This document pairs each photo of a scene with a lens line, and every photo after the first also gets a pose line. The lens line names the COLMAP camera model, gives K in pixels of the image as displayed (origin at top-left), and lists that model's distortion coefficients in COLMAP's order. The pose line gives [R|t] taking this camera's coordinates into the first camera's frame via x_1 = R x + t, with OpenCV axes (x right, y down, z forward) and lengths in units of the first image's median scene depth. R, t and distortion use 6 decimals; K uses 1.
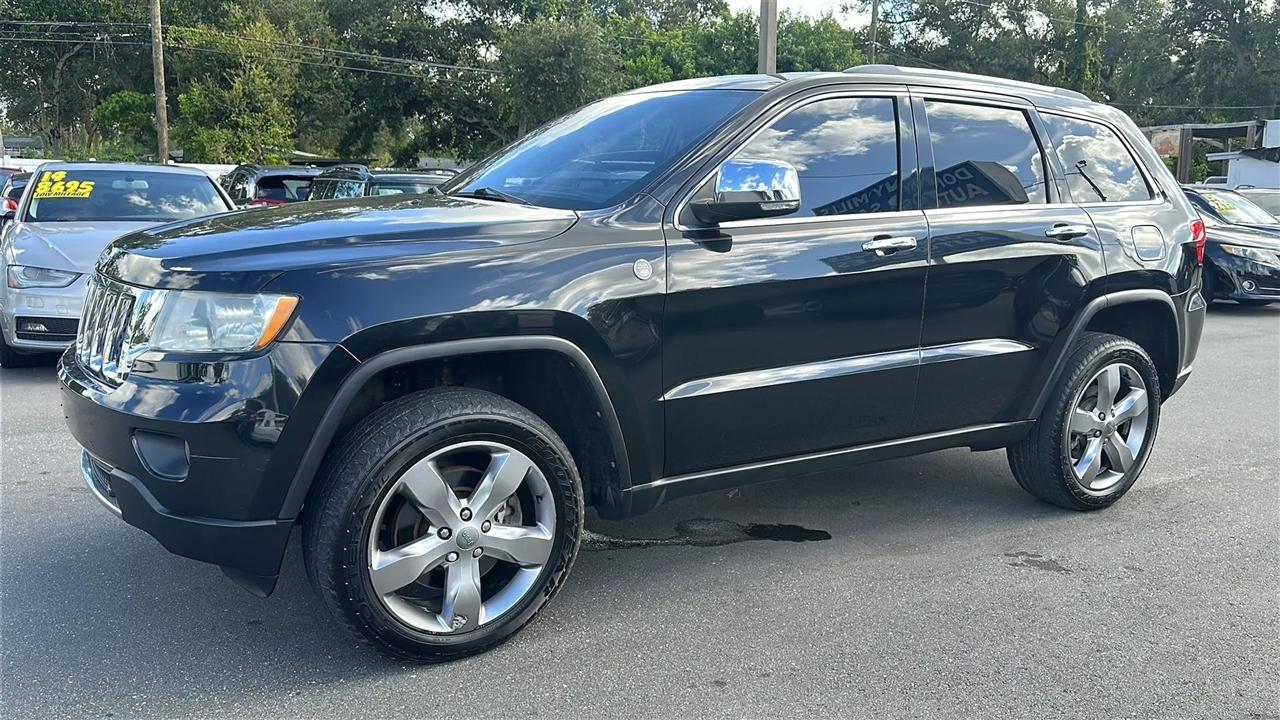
lens RADIAL K [[948.9, 0, 640.0], [0, 948.9, 360.0], [0, 0, 1]] dist [0.081995, -0.000529]
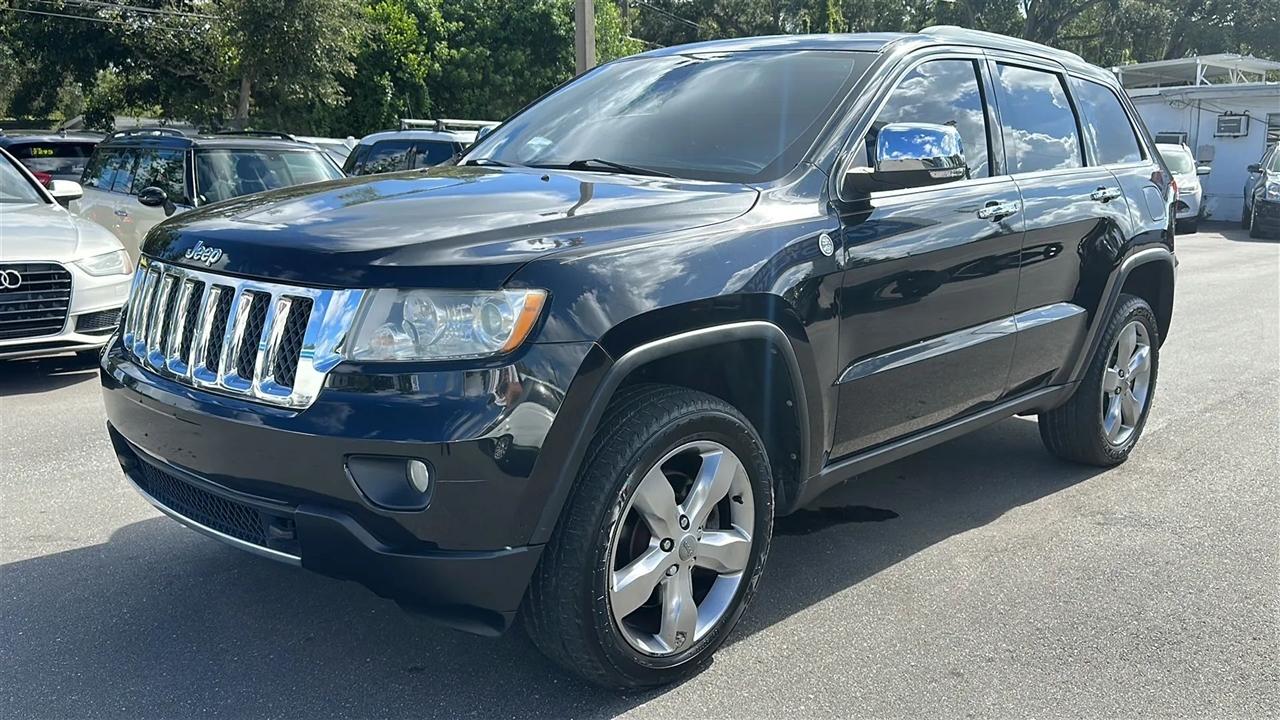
lens RADIAL K [[1026.8, 0, 640.0], [0, 1026.8, 360.0], [0, 0, 1]] dist [0.112067, -0.156065]
pose [[0.972688, -0.057221, 0.224954, -0.416543], [0.052533, 0.998260, 0.026776, -0.020041], [-0.226094, -0.014227, 0.974002, 0.054144]]
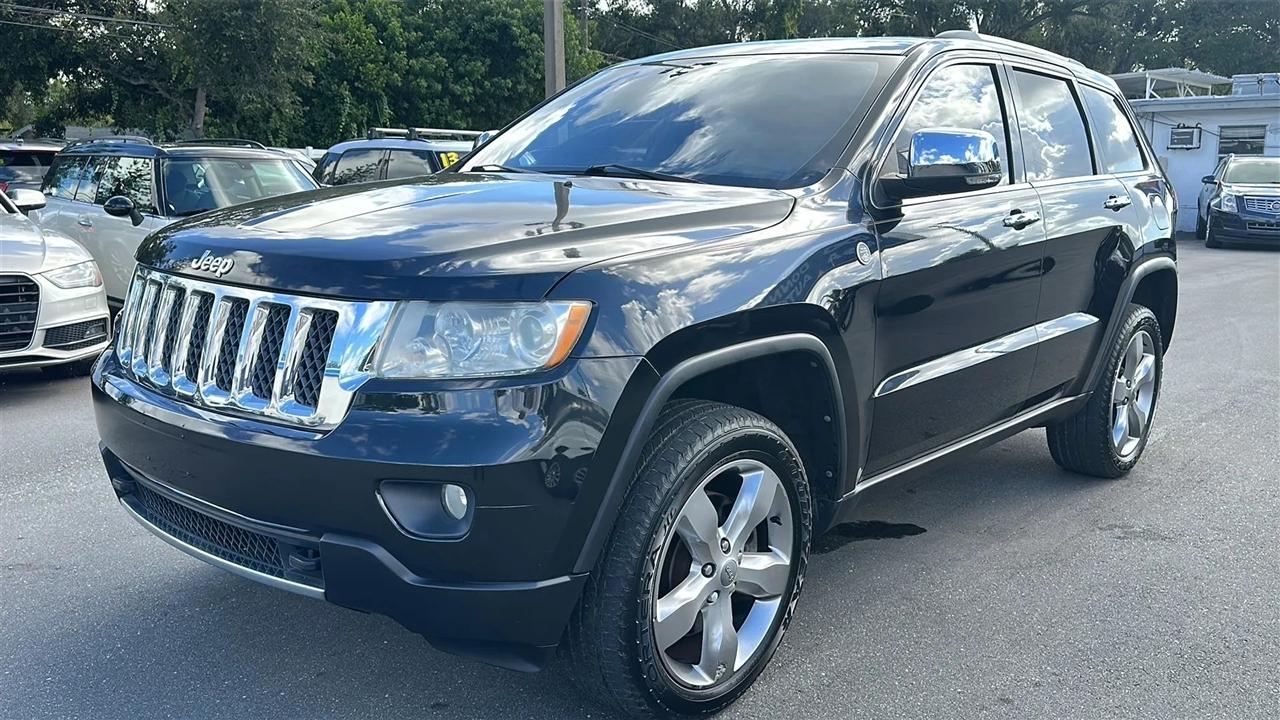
lens RADIAL K [[1026.8, 0, 640.0], [0, 1026.8, 360.0], [0, 0, 1]] dist [0.112067, -0.156065]
pose [[0.963402, -0.060040, 0.261251, -0.468611], [0.057134, 0.998191, 0.018709, -0.026087], [-0.261902, -0.003098, 0.965090, 0.117666]]
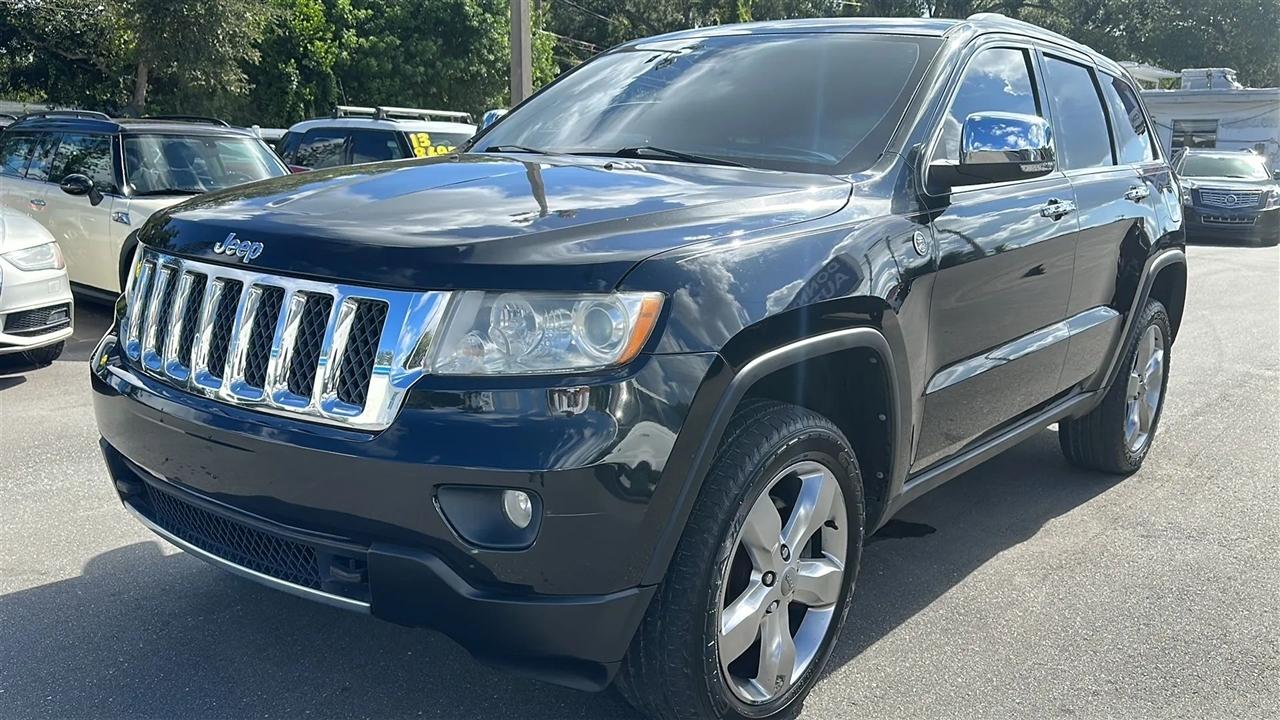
lens RADIAL K [[1042.1, 0, 640.0], [0, 1042.1, 360.0], [0, 0, 1]] dist [0.064358, -0.069778]
pose [[0.951370, -0.057886, 0.302563, -0.535041], [0.050326, 0.998196, 0.032730, -0.035501], [-0.303911, -0.015911, 0.952567, 0.185952]]
